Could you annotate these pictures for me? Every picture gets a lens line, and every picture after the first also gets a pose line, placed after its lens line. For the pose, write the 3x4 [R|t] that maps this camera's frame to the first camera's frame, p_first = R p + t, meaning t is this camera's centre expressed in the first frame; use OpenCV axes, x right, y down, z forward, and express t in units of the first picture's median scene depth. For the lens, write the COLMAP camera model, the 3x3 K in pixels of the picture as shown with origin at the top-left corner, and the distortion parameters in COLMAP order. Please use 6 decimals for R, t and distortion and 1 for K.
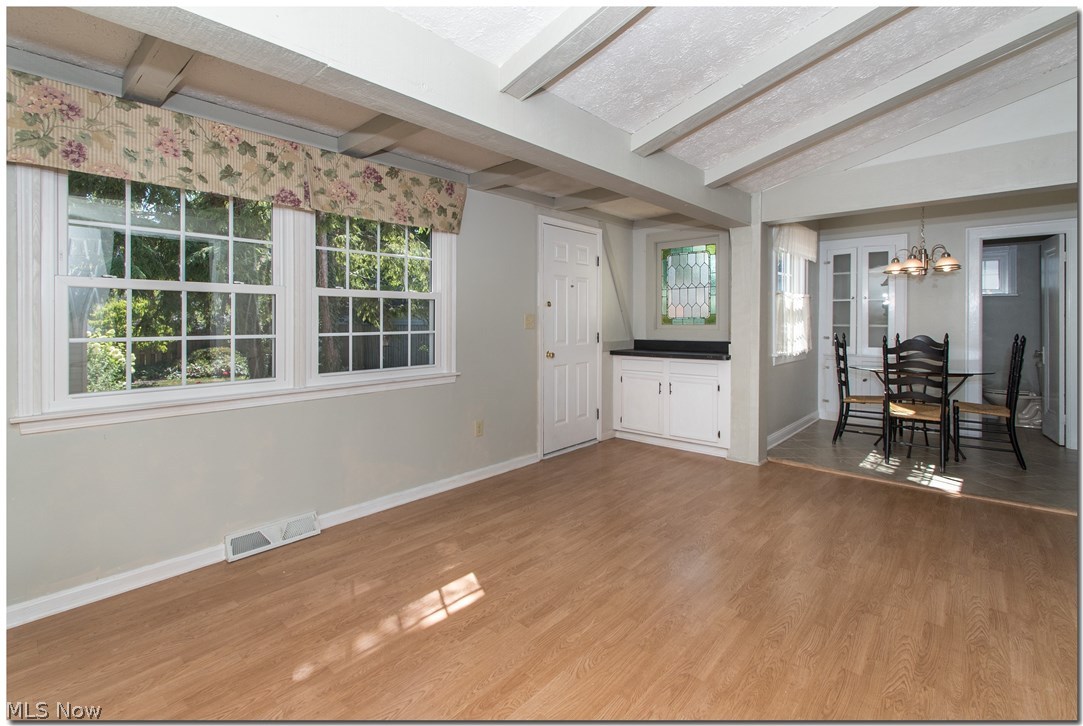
lens RADIAL K [[485.2, 0, 524.2], [0, 485.2, 330.9], [0, 0, 1]] dist [0.004802, -0.002451]
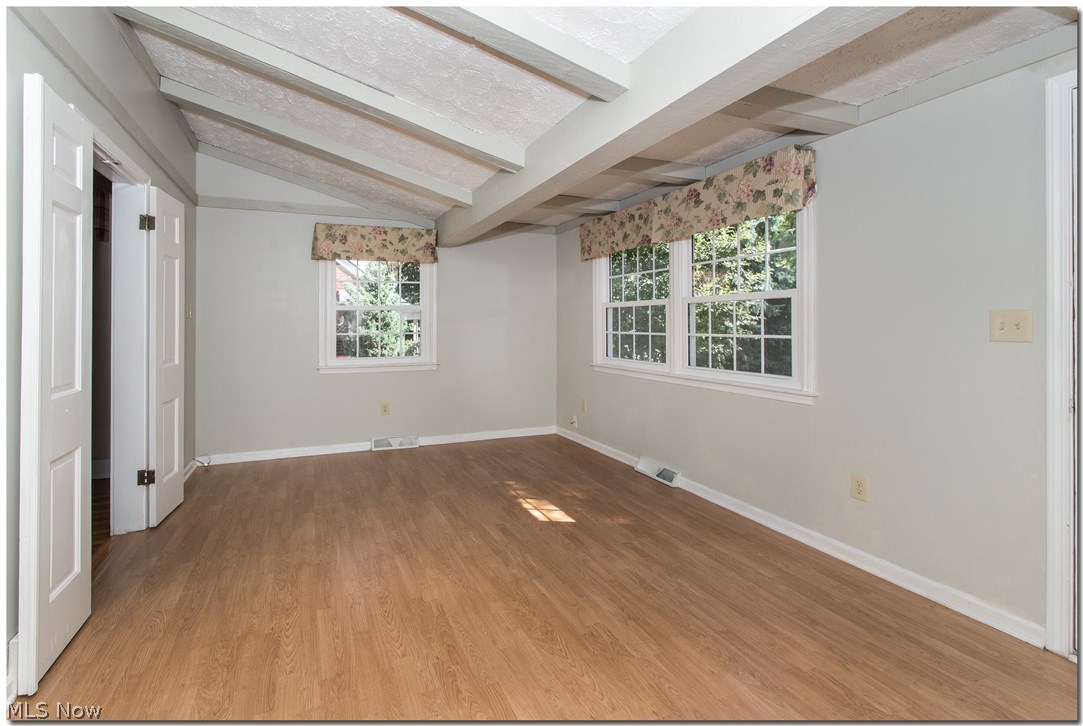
lens RADIAL K [[485.2, 0, 506.2], [0, 485.2, 316.6], [0, 0, 1]] dist [0.004802, -0.002451]
pose [[-0.411340, -0.010031, -0.911427, 1.072757], [-0.015626, 0.999870, -0.003953, -0.029643], [0.911348, 0.012616, -0.411443, 1.276237]]
